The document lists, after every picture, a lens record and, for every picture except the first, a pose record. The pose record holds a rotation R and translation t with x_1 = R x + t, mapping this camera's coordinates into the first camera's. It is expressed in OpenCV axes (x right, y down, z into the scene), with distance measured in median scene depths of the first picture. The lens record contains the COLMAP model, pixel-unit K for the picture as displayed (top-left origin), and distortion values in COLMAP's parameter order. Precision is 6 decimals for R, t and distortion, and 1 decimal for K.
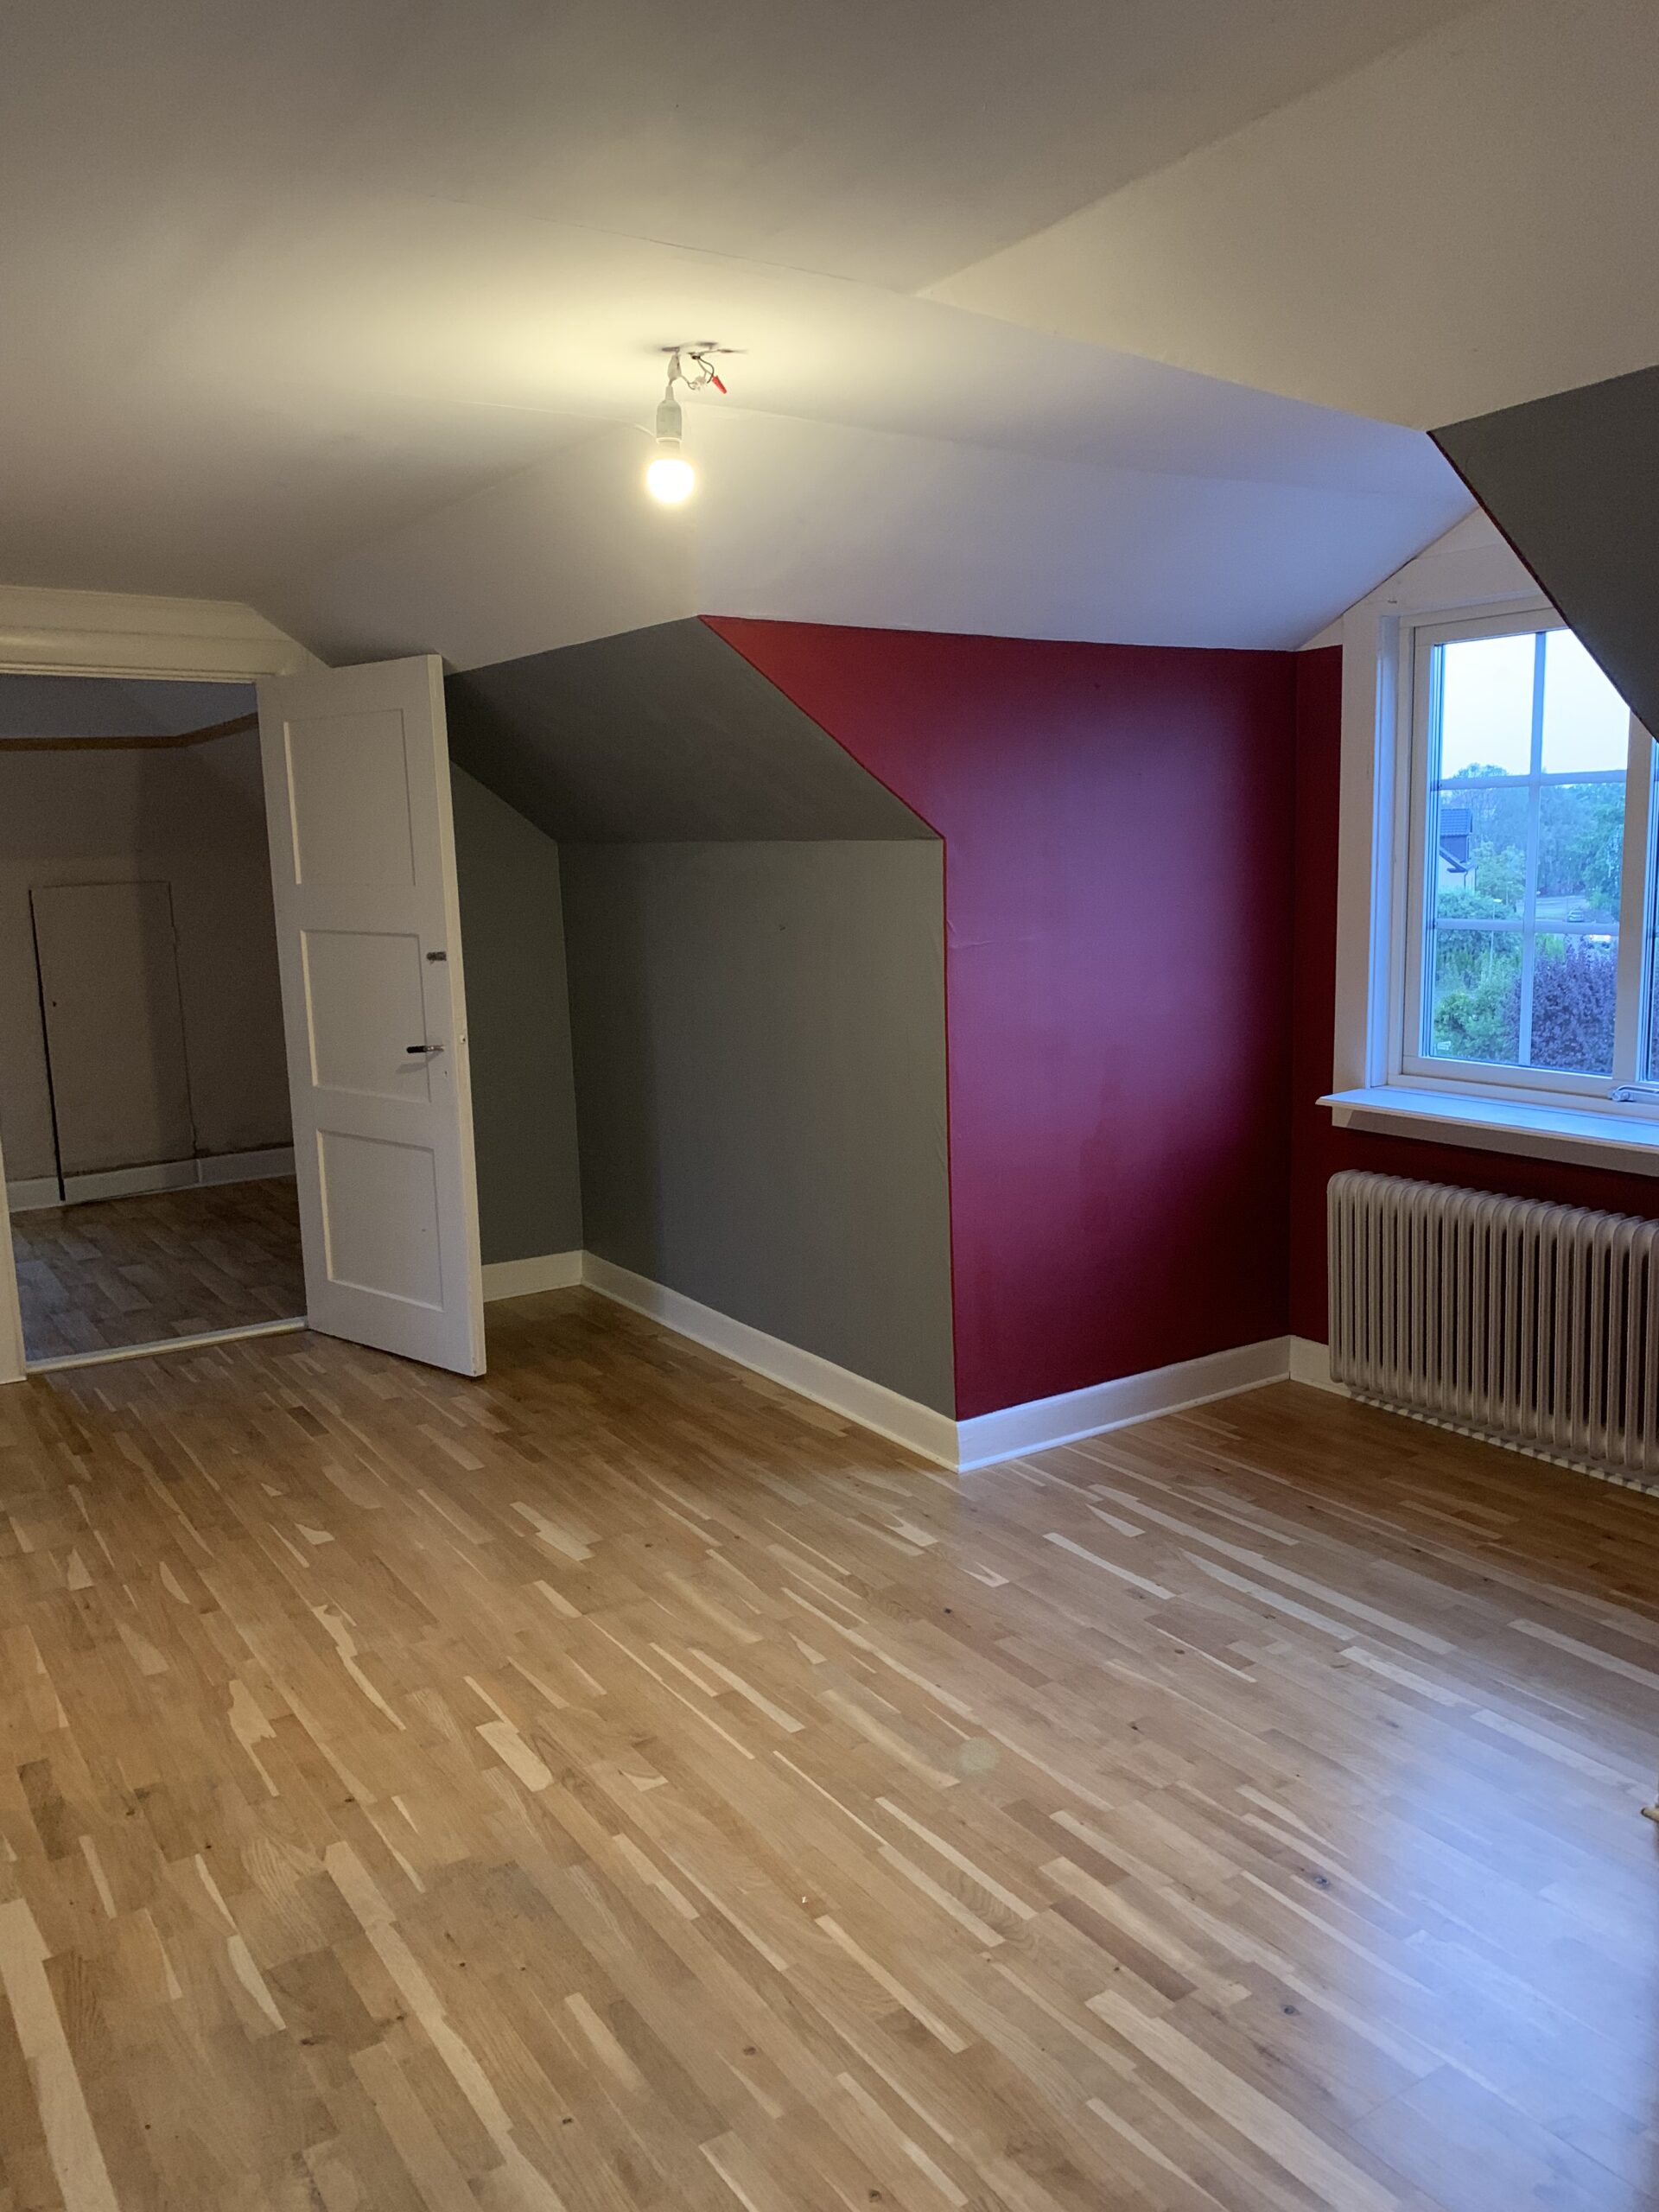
lens RADIAL K [[1736.7, 0, 829.5], [0, 1736.7, 1106.0], [0, 0, 1]] dist [0.017187, -0.001053]
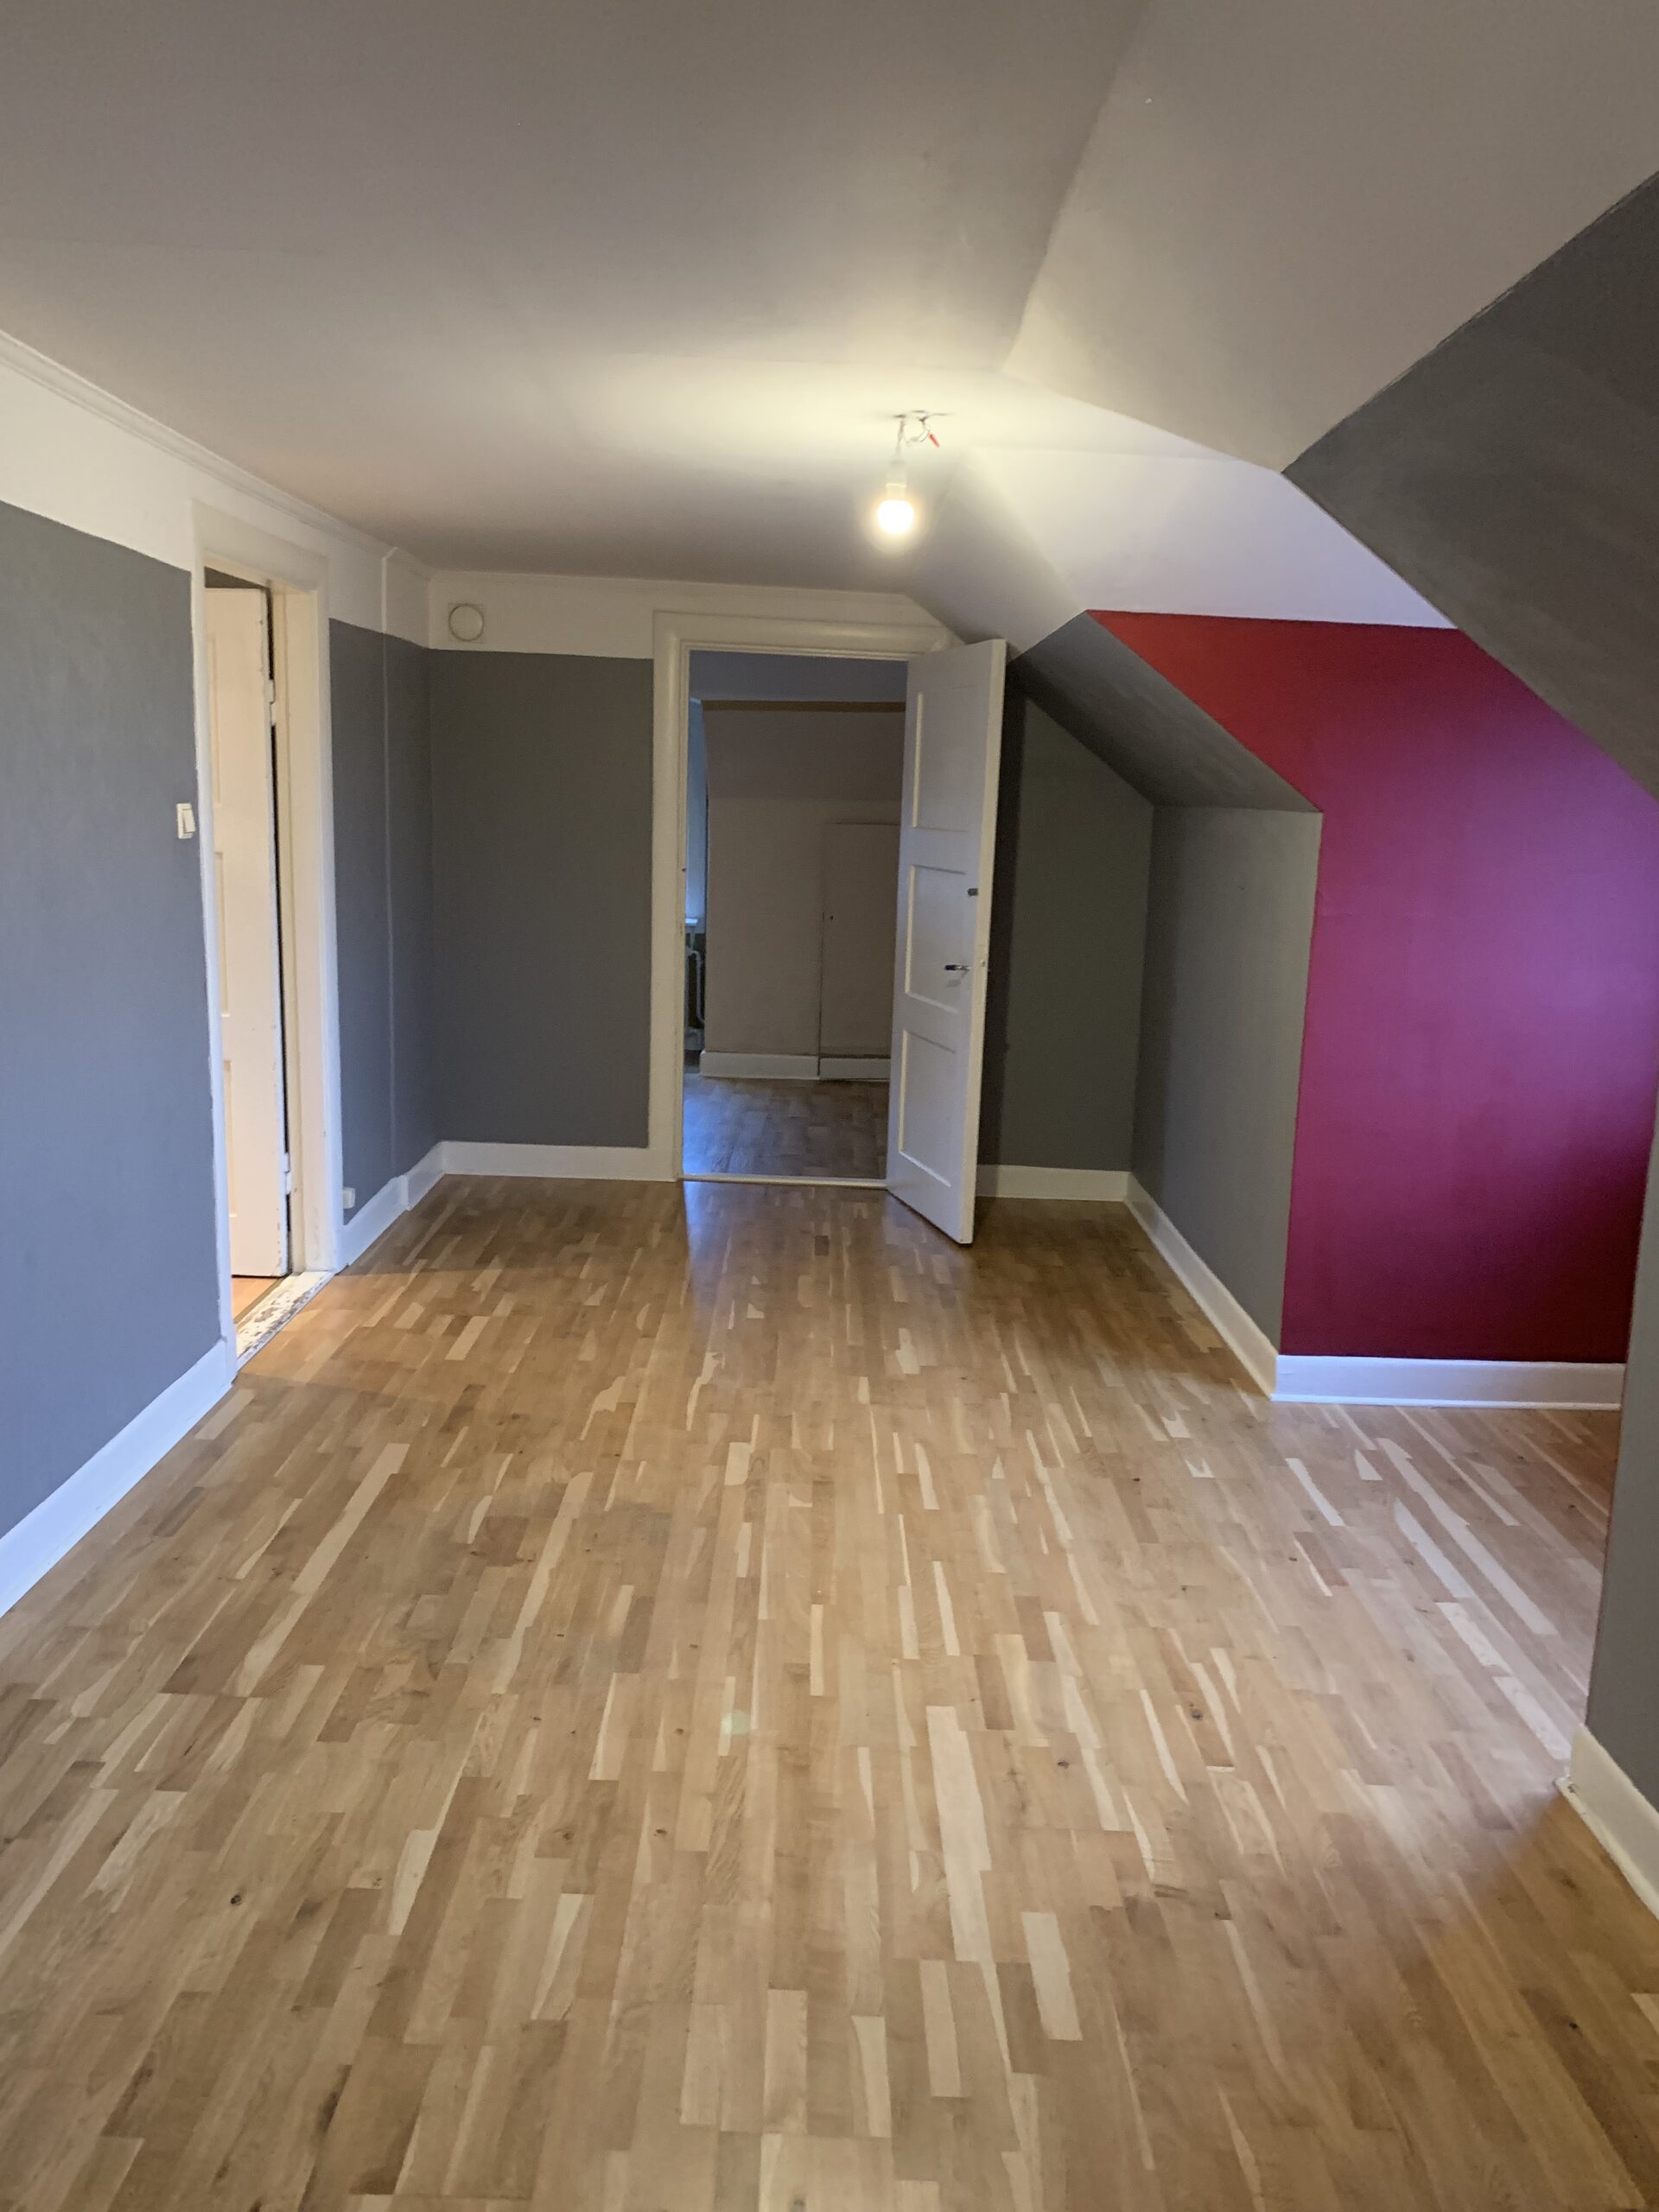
lens RADIAL K [[1699.7, 0, 794.9], [0, 1699.7, 1109.9], [0, 0, 1]] dist [0.175706, -0.420009]
pose [[0.833360, 0.156637, -0.530071, 0.442737], [-0.145431, 0.987353, 0.063122, 0.008637], [0.533255, 0.024485, 0.845600, -0.092612]]
